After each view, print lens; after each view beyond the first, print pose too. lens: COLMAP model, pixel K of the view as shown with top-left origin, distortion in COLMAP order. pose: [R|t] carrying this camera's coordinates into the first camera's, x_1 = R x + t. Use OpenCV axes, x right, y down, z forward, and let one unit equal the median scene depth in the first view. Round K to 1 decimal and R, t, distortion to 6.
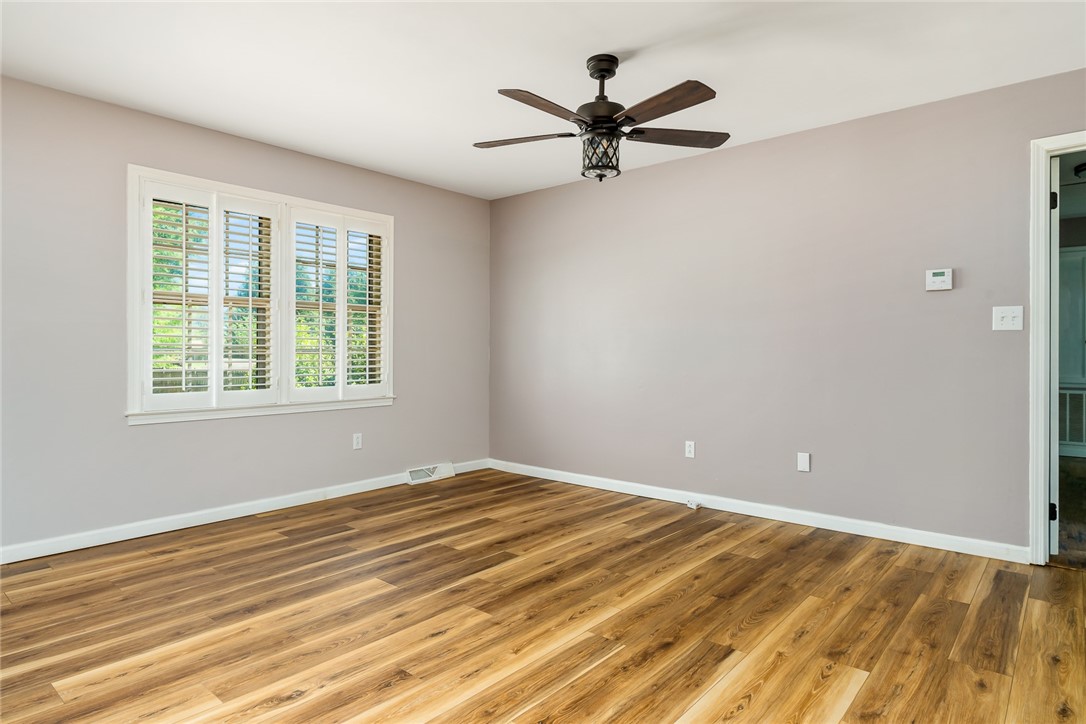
lens RADIAL K [[623.2, 0, 547.4], [0, 623.2, 357.0], [0, 0, 1]] dist [-0.000588, 0.003129]
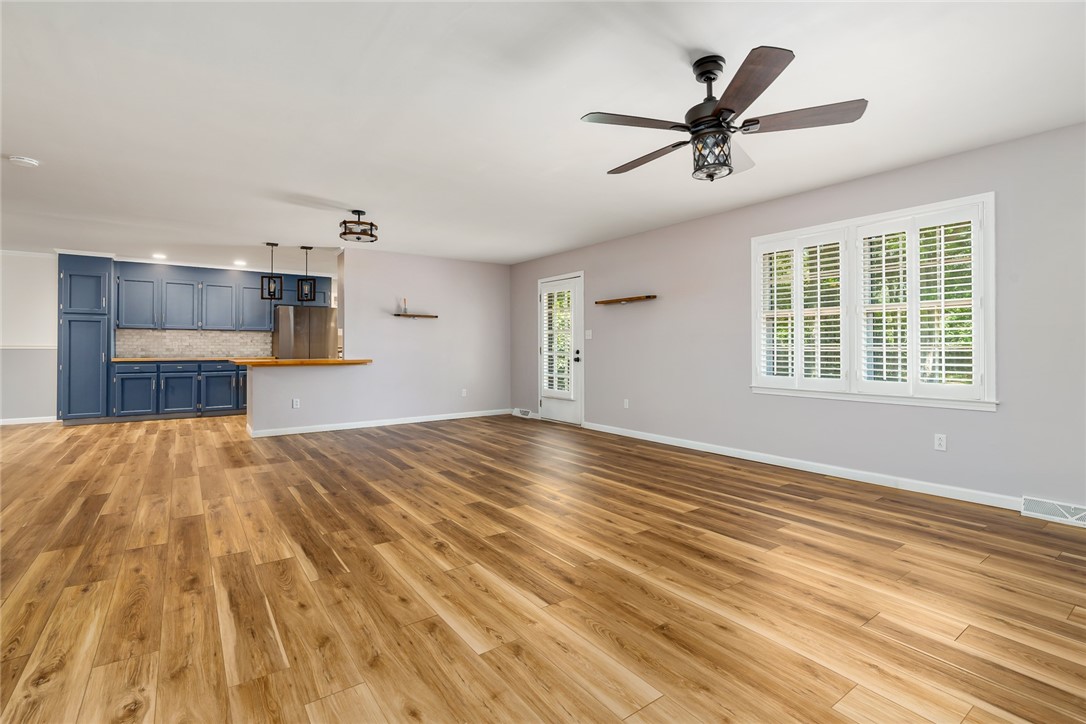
lens RADIAL K [[491.2, 0, 534.7], [0, 491.2, 351.9], [0, 0, 1]] dist [-0.011547, 0.002478]
pose [[-0.245598, 0.005518, -0.969356, 0.881733], [-0.007309, 0.999945, 0.007544, -0.008625], [0.969344, 0.008938, -0.245544, 0.880119]]
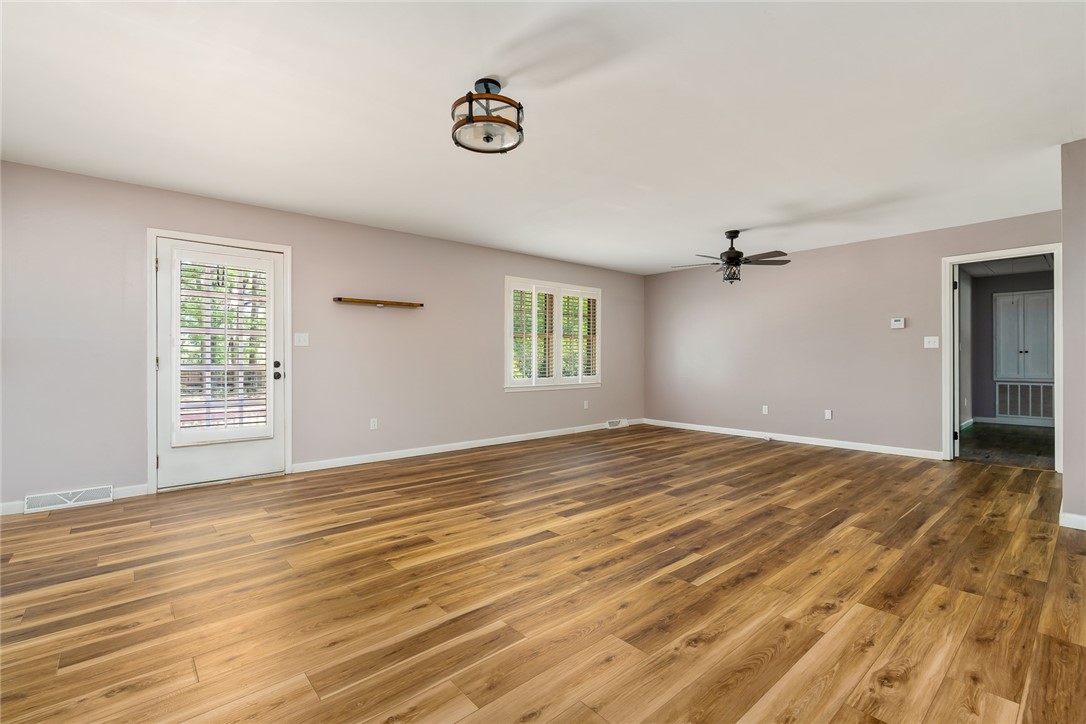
lens RADIAL K [[491.2, 0, 544.6], [0, 491.2, 364.2], [0, 0, 1]] dist [-0.011547, 0.002478]
pose [[0.988115, -0.001344, -0.153713, -0.296283], [0.001715, 0.999996, 0.002282, 0.005076], [0.153709, -0.002519, 0.988113, -0.829744]]
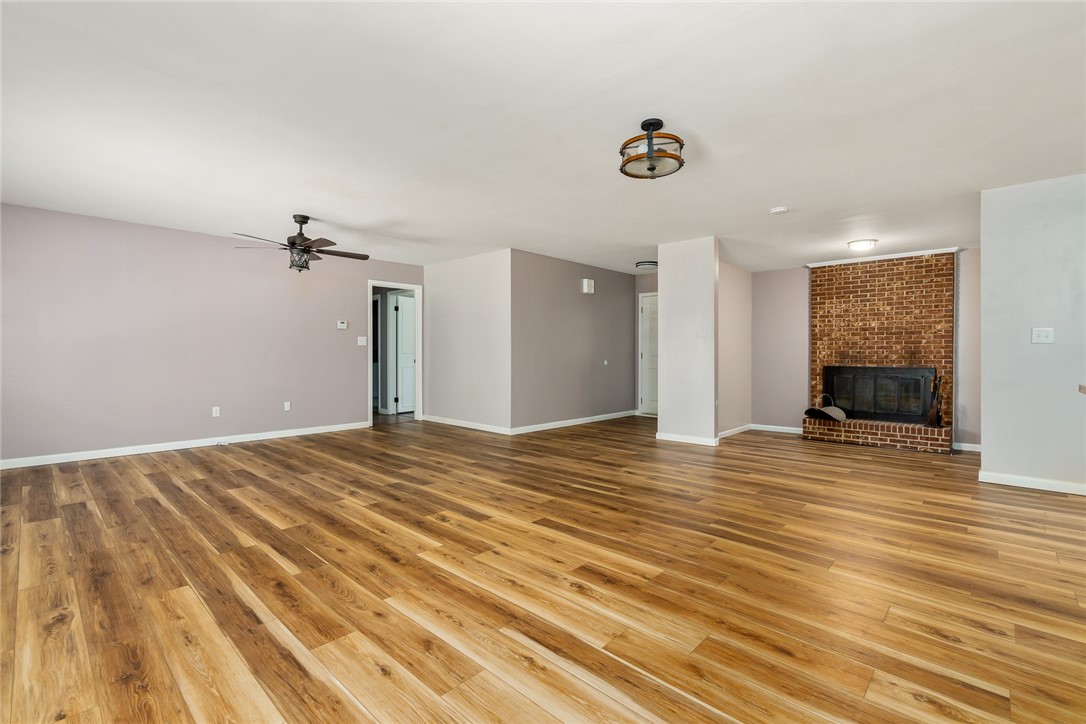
lens RADIAL K [[491.2, 0, 540.7], [0, 491.2, 362.7], [0, 0, 1]] dist [-0.011547, 0.002478]
pose [[0.045433, -0.020341, 0.998760, -1.456564], [0.005506, 0.999783, 0.020111, -0.004497], [-0.998952, 0.004585, 0.045535, 0.098761]]
